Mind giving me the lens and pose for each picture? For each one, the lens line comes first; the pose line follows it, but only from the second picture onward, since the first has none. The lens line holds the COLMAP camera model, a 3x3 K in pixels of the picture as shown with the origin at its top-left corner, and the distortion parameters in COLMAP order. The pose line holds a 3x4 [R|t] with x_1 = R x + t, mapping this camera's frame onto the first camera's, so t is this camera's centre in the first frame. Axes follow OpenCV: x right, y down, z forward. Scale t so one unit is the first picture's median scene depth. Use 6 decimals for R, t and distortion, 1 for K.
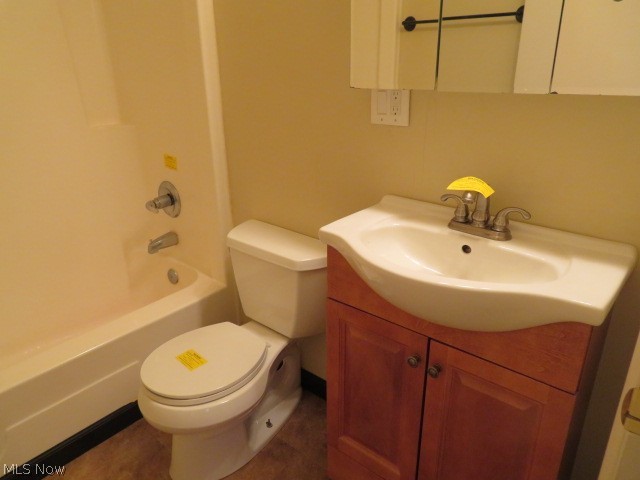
lens RADIAL K [[461.6, 0, 324.4], [0, 461.6, 239.9], [0, 0, 1]] dist [-0.008609, -0.000536]
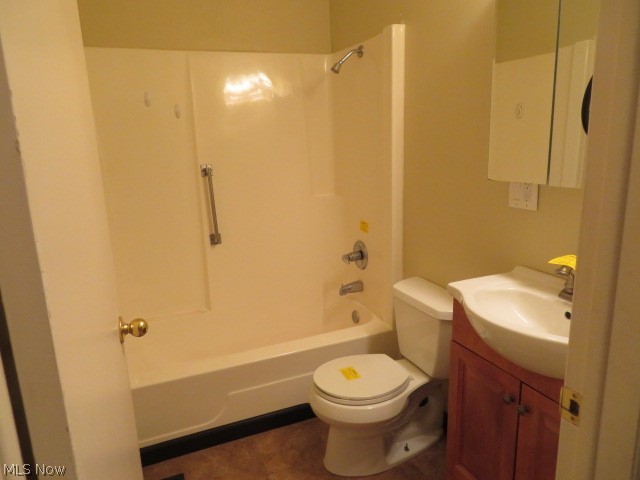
lens RADIAL K [[461.6, 0, 324.4], [0, 461.6, 239.9], [0, 0, 1]] dist [-0.008609, -0.000536]
pose [[0.893428, 0.083727, -0.441334, 0.185852], [-0.147402, 0.982719, -0.111963, 0.039697], [0.424333, 0.165085, 0.890331, -0.257067]]
